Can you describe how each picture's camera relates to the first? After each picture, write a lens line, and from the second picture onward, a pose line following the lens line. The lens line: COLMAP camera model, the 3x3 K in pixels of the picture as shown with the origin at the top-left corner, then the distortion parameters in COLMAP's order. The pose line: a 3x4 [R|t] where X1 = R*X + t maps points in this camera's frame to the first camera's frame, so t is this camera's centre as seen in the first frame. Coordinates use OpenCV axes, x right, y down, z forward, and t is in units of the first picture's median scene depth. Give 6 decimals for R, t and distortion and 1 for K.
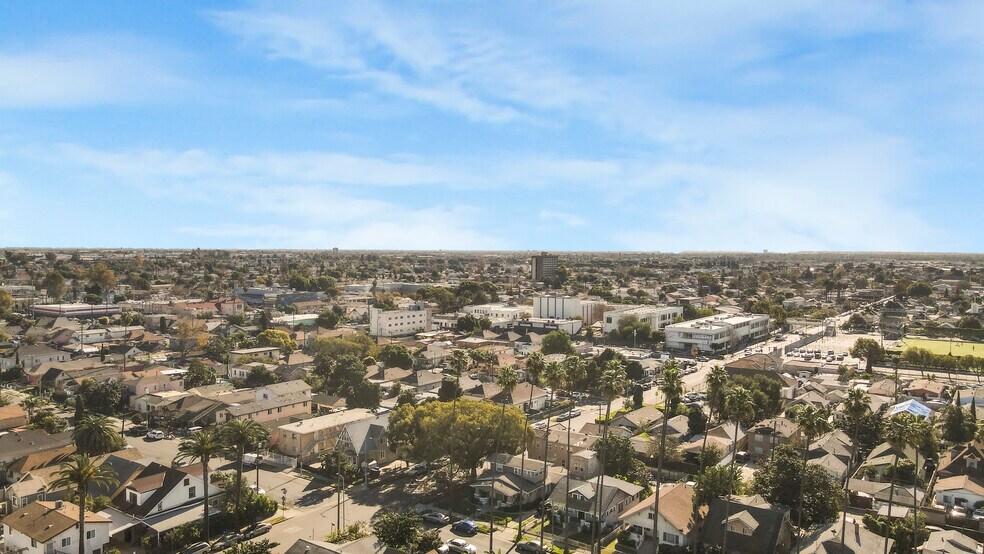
lens RADIAL K [[724.8, 0, 486.0], [0, 724.8, 279.3], [0, 0, 1]] dist [0.009598, 0.006748]
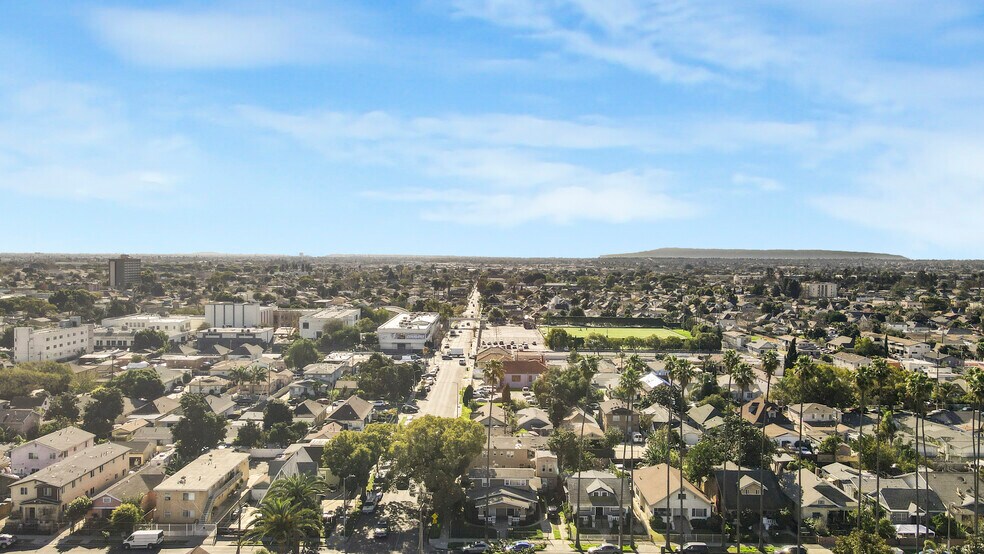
lens RADIAL K [[724.8, 0, 486.0], [0, 724.8, 279.3], [0, 0, 1]] dist [0.009598, 0.006748]
pose [[0.810567, -0.017865, 0.585374, -0.218313], [0.021169, 0.999775, 0.001199, -0.000718], [-0.585264, 0.011420, 0.810763, 0.102155]]
